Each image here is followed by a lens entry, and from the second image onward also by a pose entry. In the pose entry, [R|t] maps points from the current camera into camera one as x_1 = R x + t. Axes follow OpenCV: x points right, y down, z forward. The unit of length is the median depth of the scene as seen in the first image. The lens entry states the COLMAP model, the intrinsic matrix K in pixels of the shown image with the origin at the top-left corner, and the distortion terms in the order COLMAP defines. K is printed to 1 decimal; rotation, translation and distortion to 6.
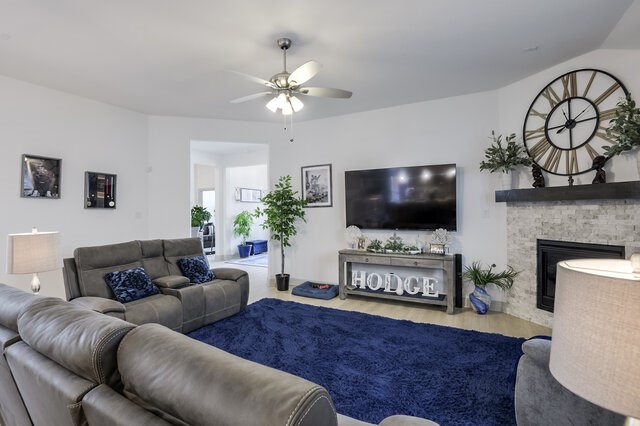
lens RADIAL K [[319.0, 0, 301.8], [0, 319.0, 208.0], [0, 0, 1]] dist [-0.029699, -0.008551]
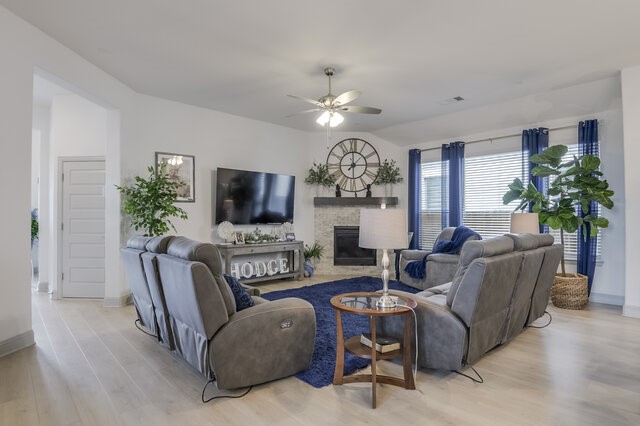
lens RADIAL K [[348.6, 0, 323.9], [0, 348.6, 214.0], [0, 0, 1]] dist [0.017892, -0.001945]
pose [[0.267694, 0.020136, 0.963293, -1.091340], [-0.005062, 0.999797, -0.019493, 0.066456], [-0.963491, 0.000342, 0.267742, 0.503648]]
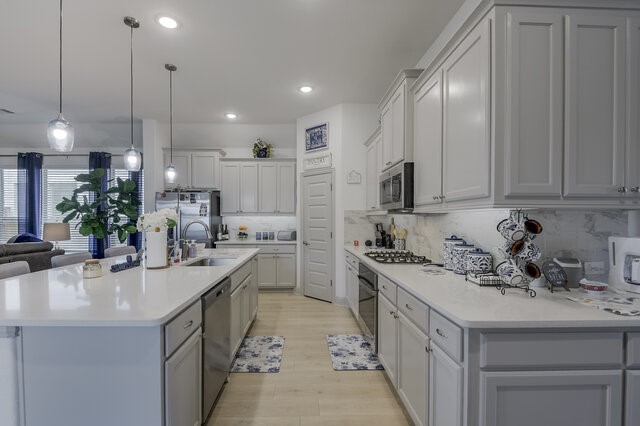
lens RADIAL K [[292.6, 0, 309.5], [0, 292.6, 223.5], [0, 0, 1]] dist [0.002253, -0.002544]
pose [[-0.525939, -0.002579, 0.850518, -1.271716], [0.001278, 0.999992, 0.003822, 0.037955], [-0.850521, 0.003097, -0.525932, -0.039011]]
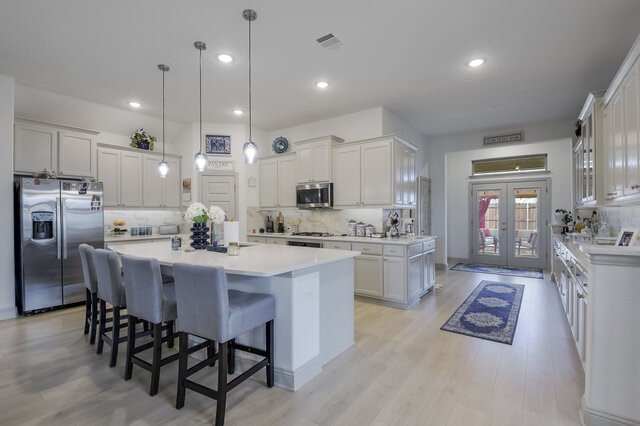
lens RADIAL K [[301.6, 0, 321.8], [0, 301.6, 216.1], [0, 0, 1]] dist [-0.028193, -0.010096]
pose [[-0.997429, 0.013464, 0.070378, -0.879183], [0.013658, 0.999904, 0.002267, 0.042095], [-0.070341, 0.003222, -0.997518, 0.704424]]
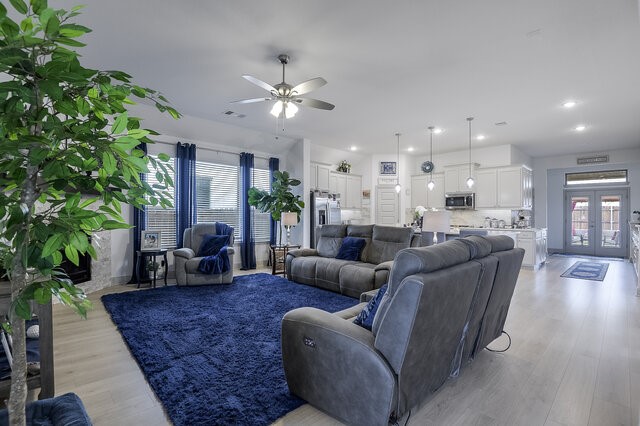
lens RADIAL K [[301.6, 0, 316.8], [0, 301.6, 214.4], [0, 0, 1]] dist [-0.028193, -0.010096]
pose [[-0.966784, 0.006229, 0.255520, -0.349668], [0.003750, 0.999941, -0.010187, 0.061193], [-0.255569, -0.008891, -0.966750, 1.588029]]
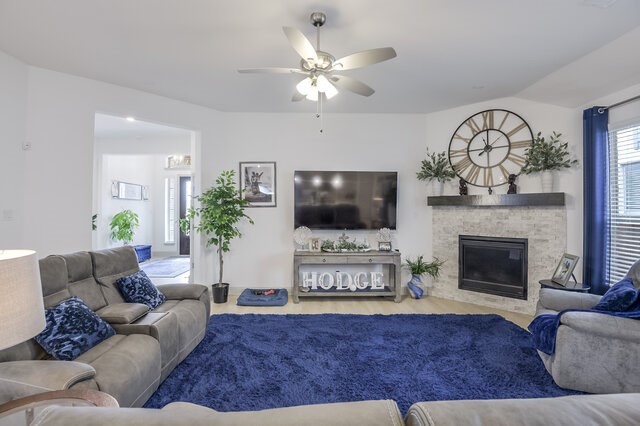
lens RADIAL K [[301.6, 0, 311.7], [0, 301.6, 207.3], [0, 0, 1]] dist [-0.028193, -0.010096]
pose [[0.859504, 0.017441, 0.510831, -0.379032], [-0.014539, 0.999848, -0.009674, 0.005887], [-0.510922, 0.000888, 0.859627, 0.238466]]
